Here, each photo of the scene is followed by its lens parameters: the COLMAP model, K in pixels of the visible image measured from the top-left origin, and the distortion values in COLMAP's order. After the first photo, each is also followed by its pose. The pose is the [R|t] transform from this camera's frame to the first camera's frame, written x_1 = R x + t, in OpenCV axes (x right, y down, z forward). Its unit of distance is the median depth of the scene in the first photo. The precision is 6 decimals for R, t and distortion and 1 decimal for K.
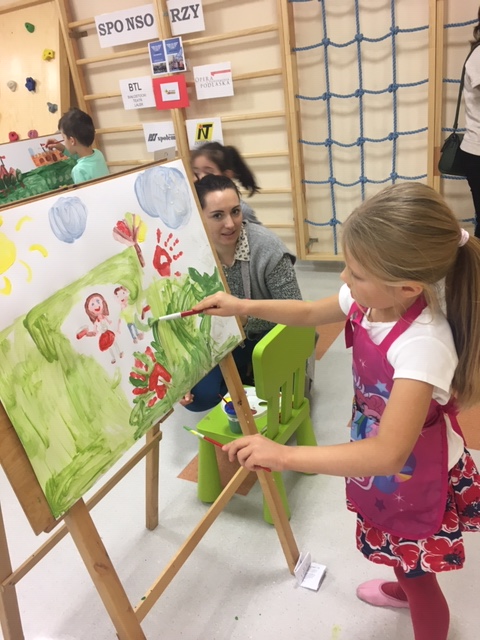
lens RADIAL K [[543.7, 0, 238.4], [0, 543.7, 313.9], [0, 0, 1]] dist [0.070601, -0.097499]
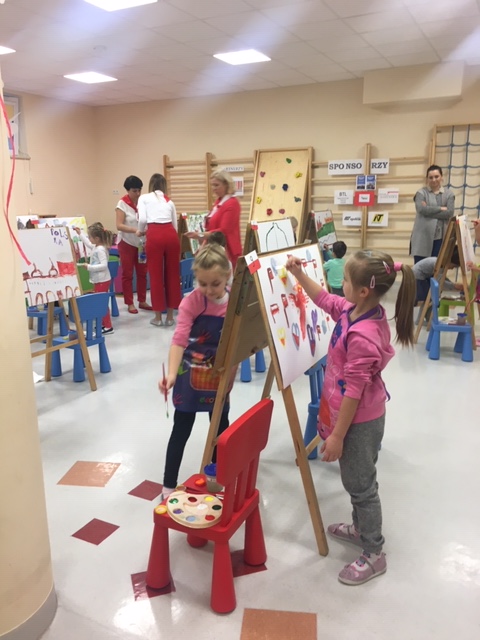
lens RADIAL K [[543.7, 0, 234.0], [0, 543.7, 315.9], [0, 0, 1]] dist [0.070601, -0.097499]
pose [[0.994168, 0.101263, 0.037099, -0.663149], [-0.093373, 0.980356, -0.173735, 0.451840], [-0.053963, 0.169257, 0.984093, -0.965592]]
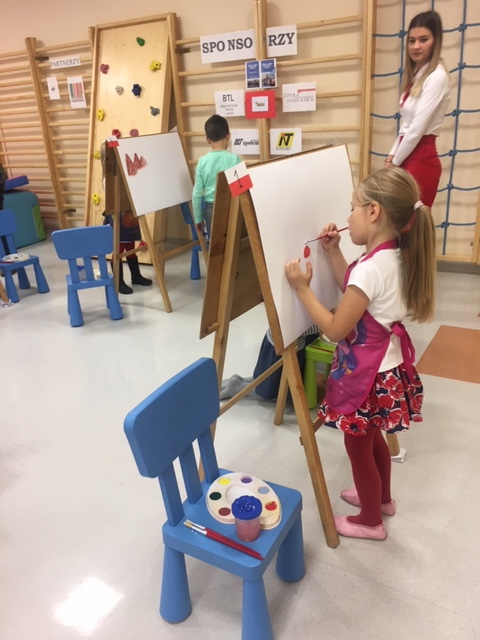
lens RADIAL K [[543.7, 0, 236.6], [0, 543.7, 316.0], [0, 0, 1]] dist [0.070601, -0.097499]
pose [[0.996603, 0.078121, -0.026061, -0.110571], [-0.078752, 0.996602, -0.024133, 0.082236], [0.024087, 0.026104, 0.999369, -0.167422]]
